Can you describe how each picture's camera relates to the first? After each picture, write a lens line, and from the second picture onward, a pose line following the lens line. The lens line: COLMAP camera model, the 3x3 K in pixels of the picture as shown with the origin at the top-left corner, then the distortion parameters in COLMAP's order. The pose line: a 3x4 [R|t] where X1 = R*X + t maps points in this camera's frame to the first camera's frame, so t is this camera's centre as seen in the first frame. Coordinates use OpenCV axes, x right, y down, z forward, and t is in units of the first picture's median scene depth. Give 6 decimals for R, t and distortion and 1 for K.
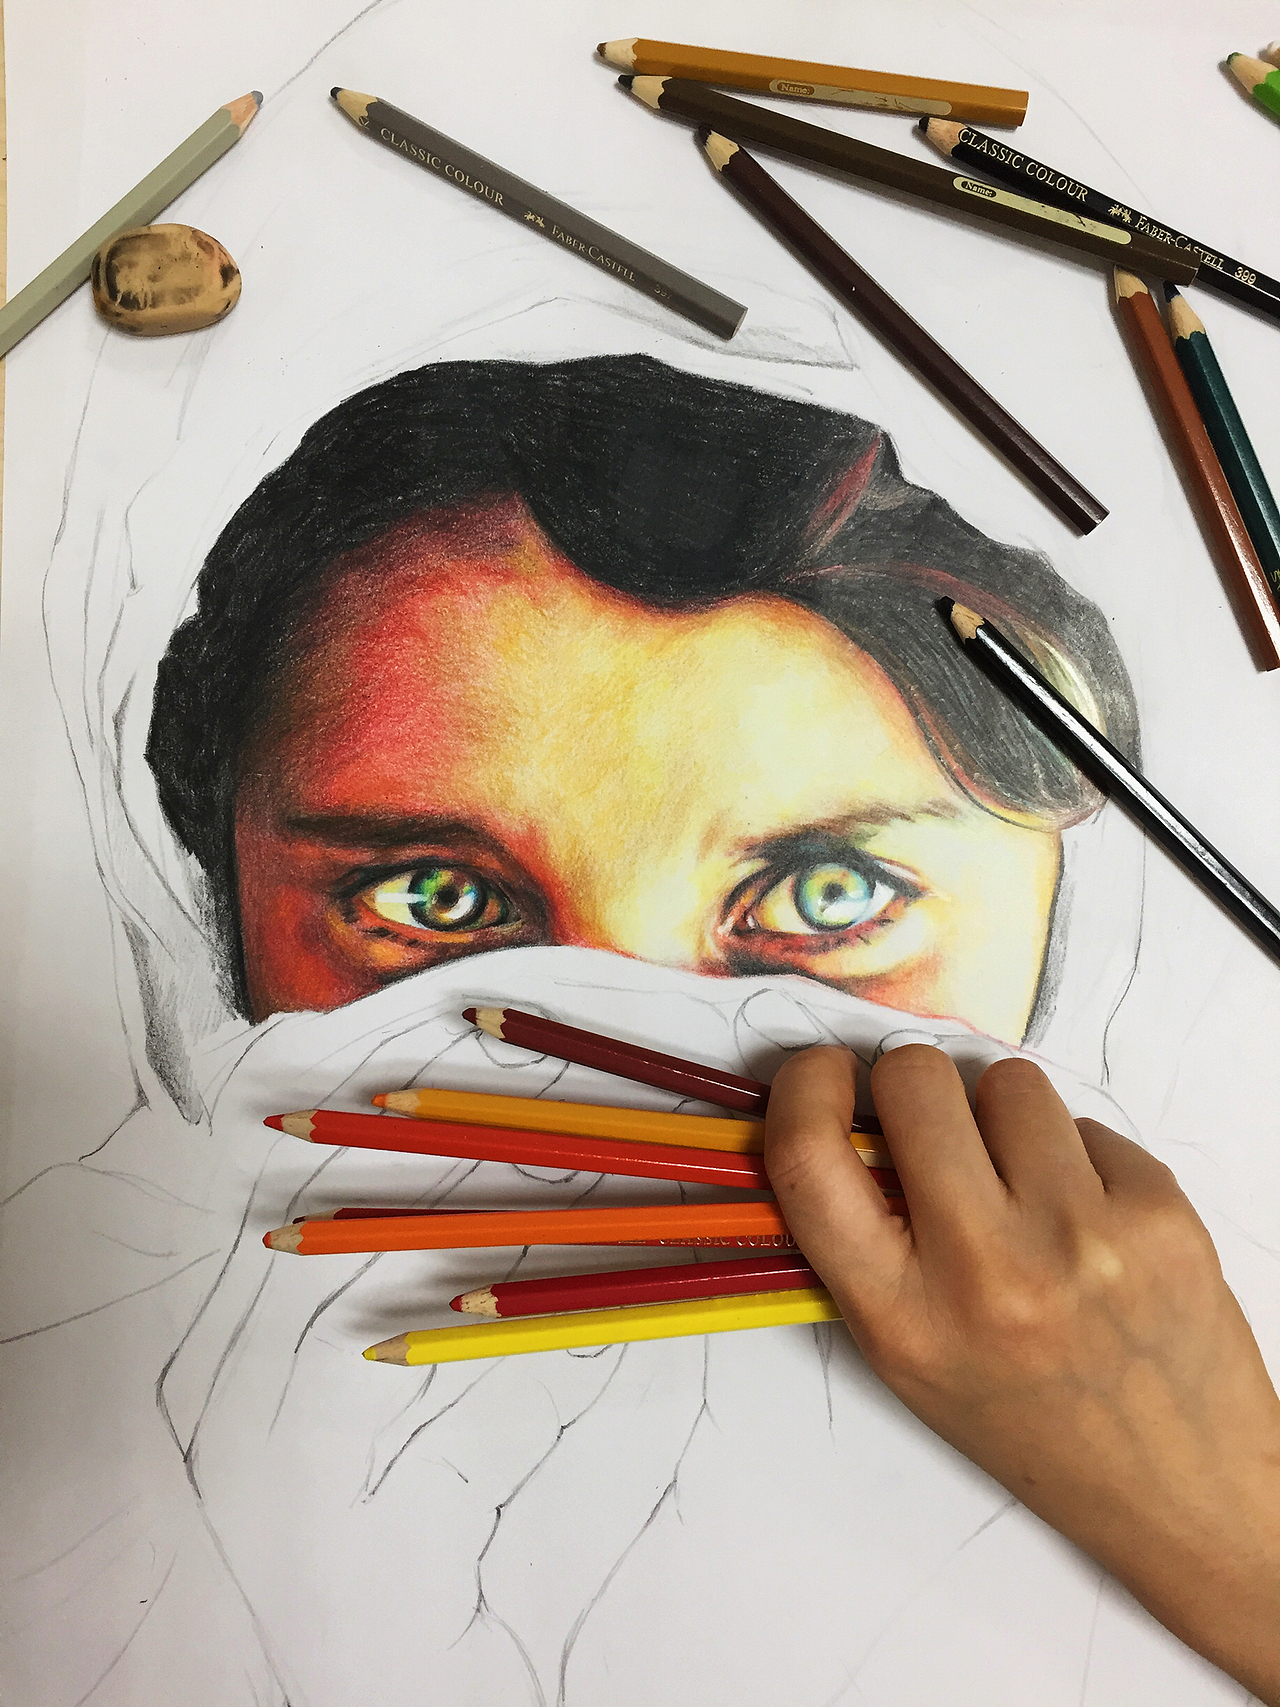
lens RADIAL K [[1416.4, 0, 619.7], [0, 1416.4, 772.9], [0, 0, 1]] dist [0.017617, 0.009806]
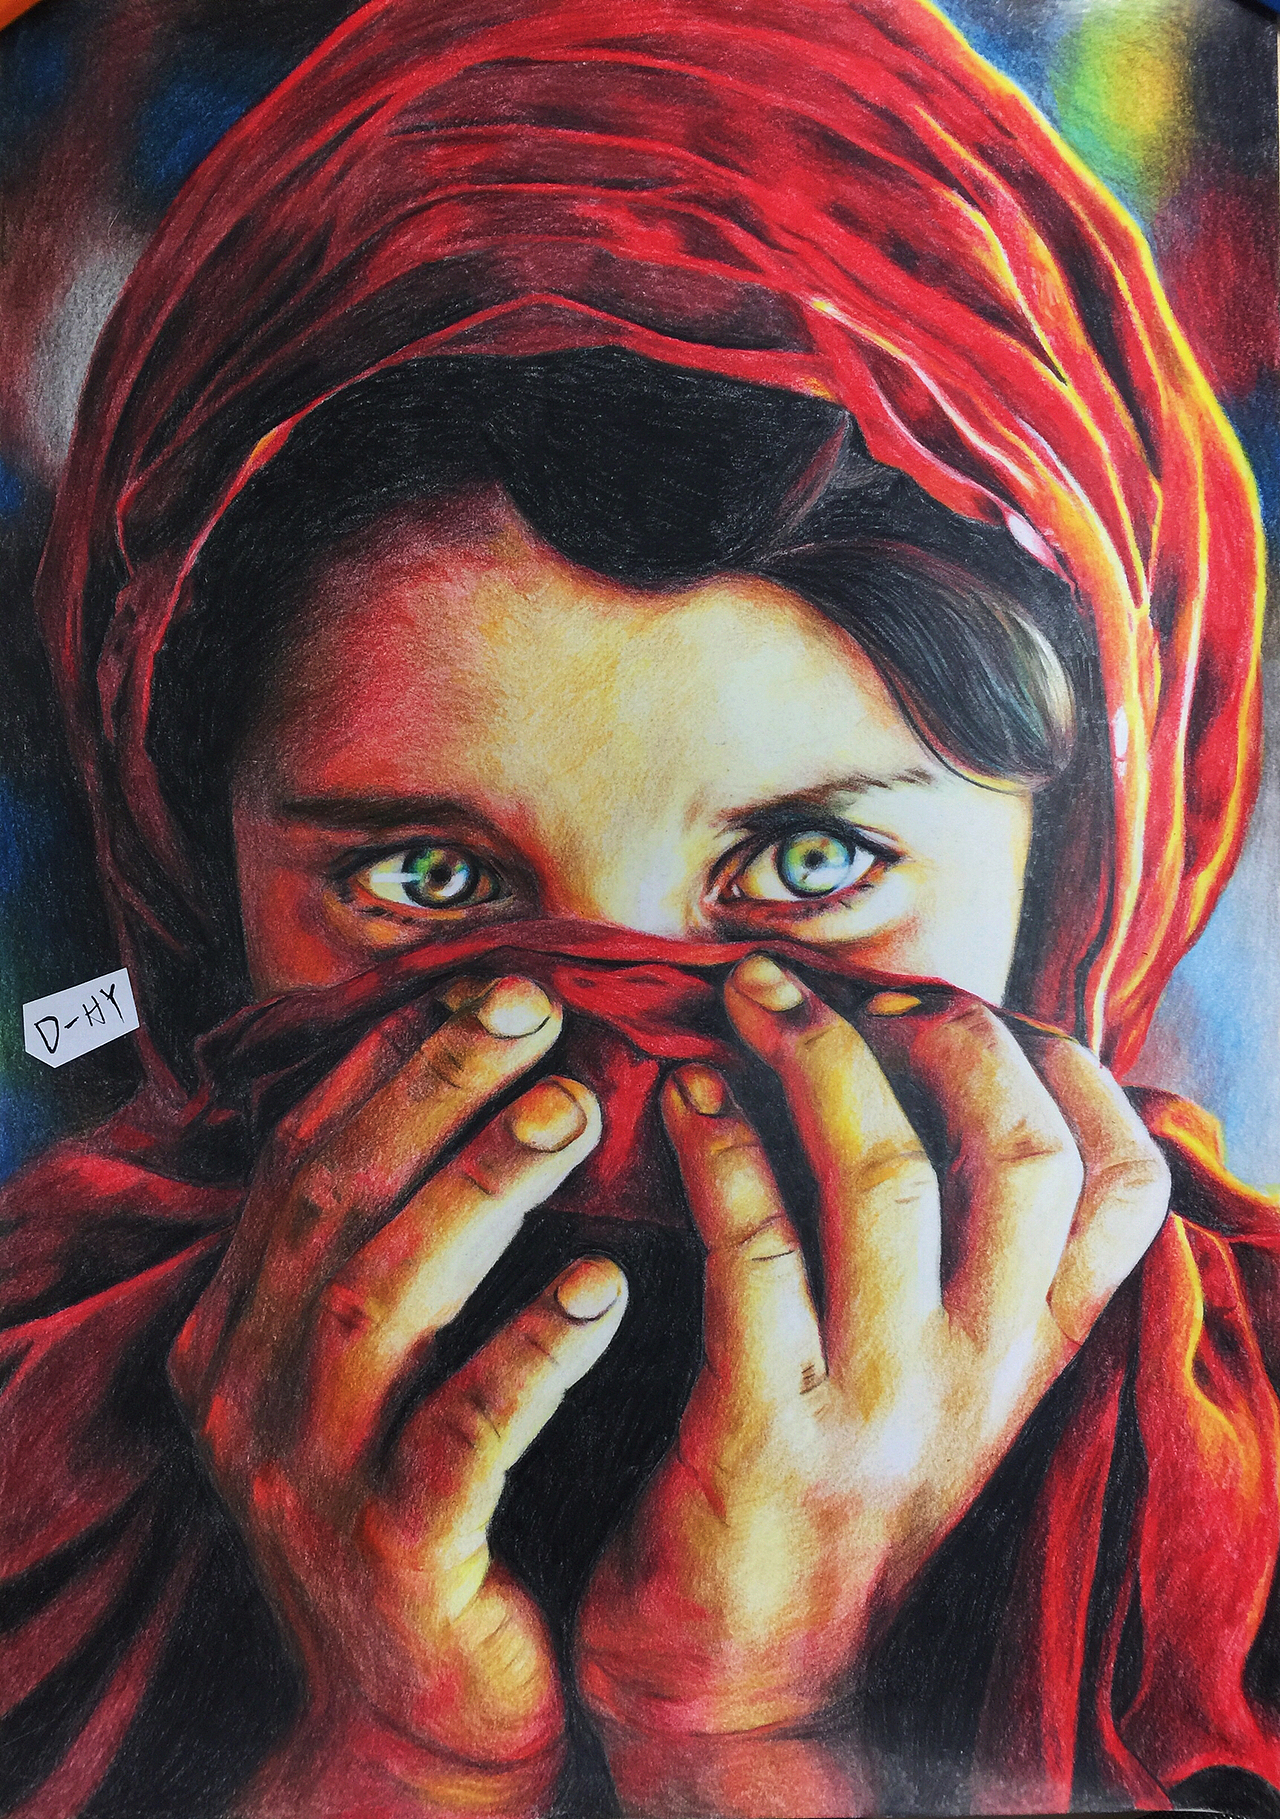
lens RADIAL K [[1585.9, 0, 642.6], [0, 1585.9, 896.3], [0, 0, 1]] dist [0.034980, 0.032971]
pose [[0.999233, -0.030007, 0.025143, -0.004759], [0.027369, 0.994669, 0.099424, -0.008333], [-0.027993, -0.098659, 0.994727, -0.163938]]
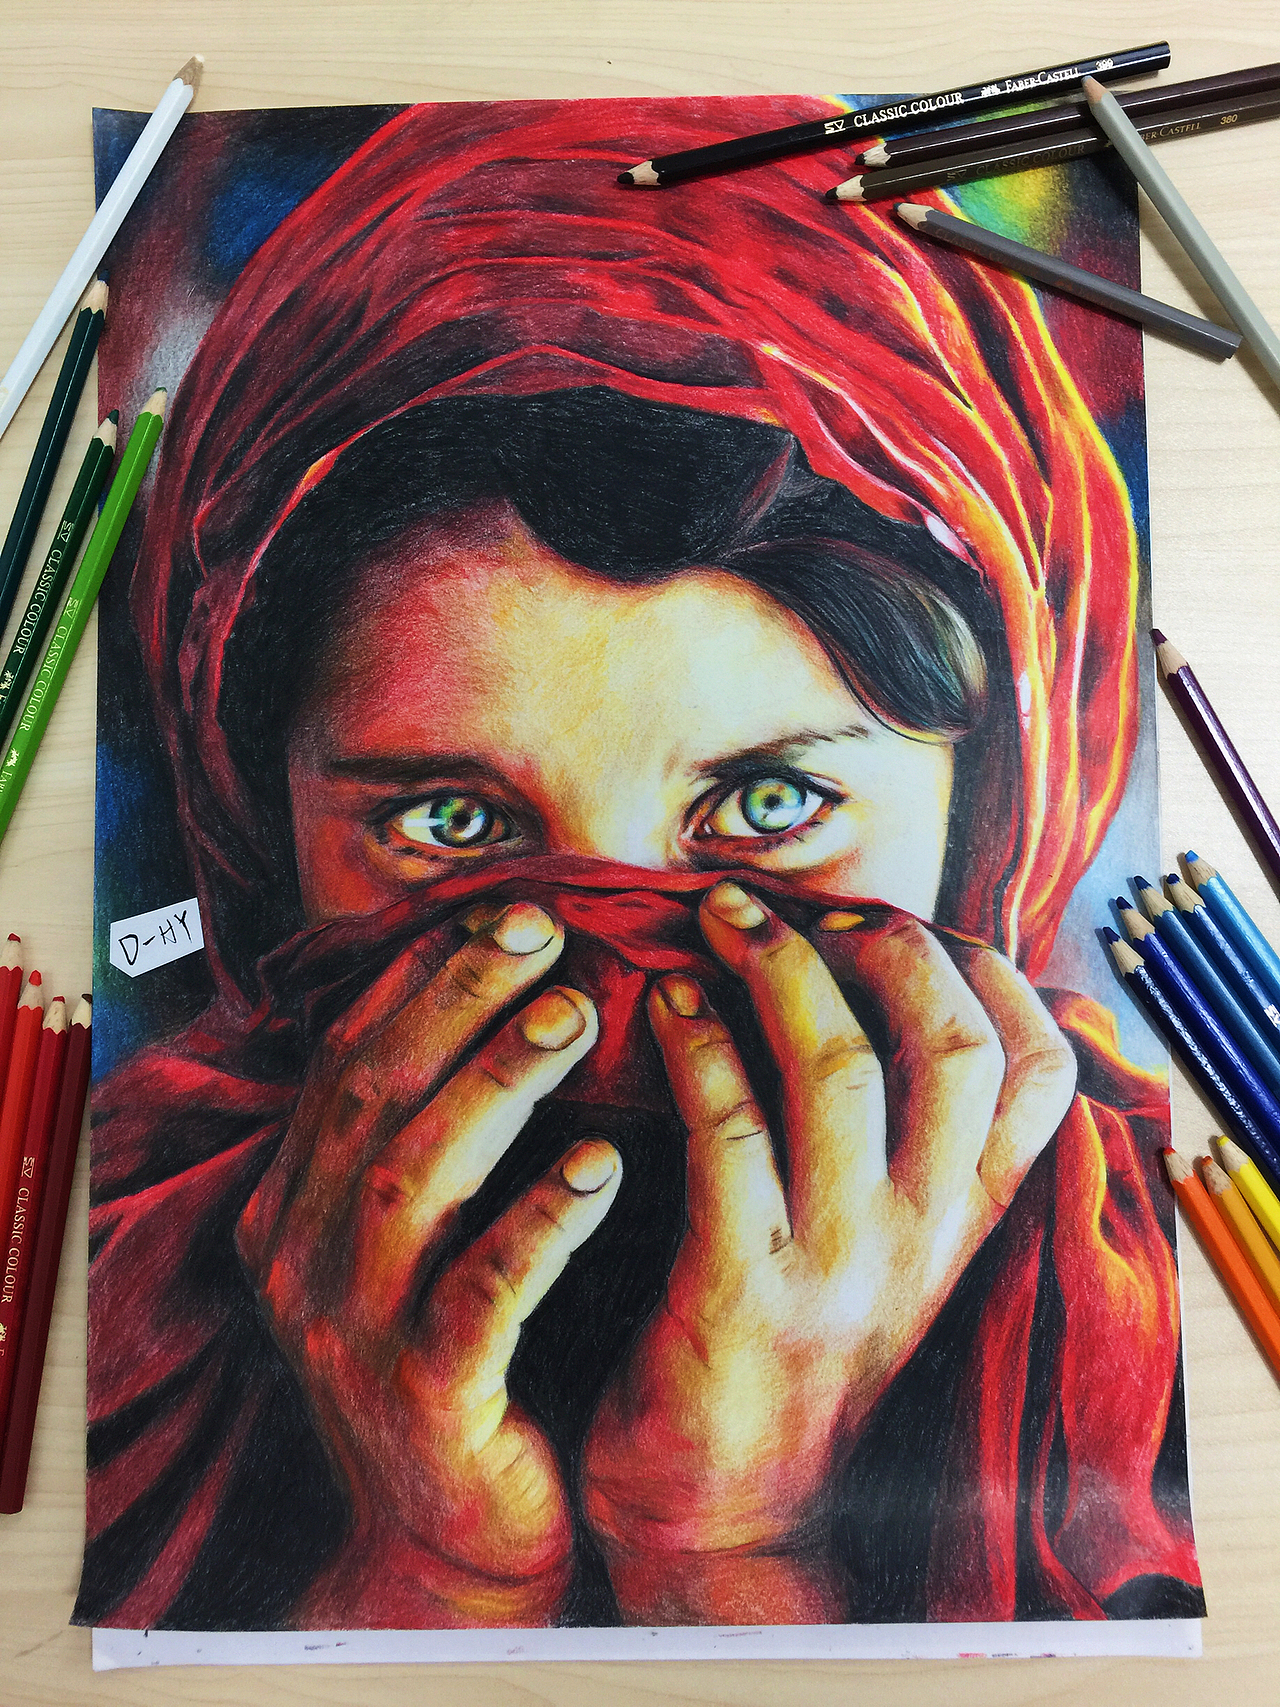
lens RADIAL K [[1416.4, 0, 636.0], [0, 1416.4, 854.0], [0, 0, 1]] dist [0.017617, 0.009806]
pose [[0.998496, -0.045924, 0.029933, -0.008586], [0.042159, 0.992335, 0.116162, -0.021516], [-0.035038, -0.114725, 0.992779, -0.254604]]
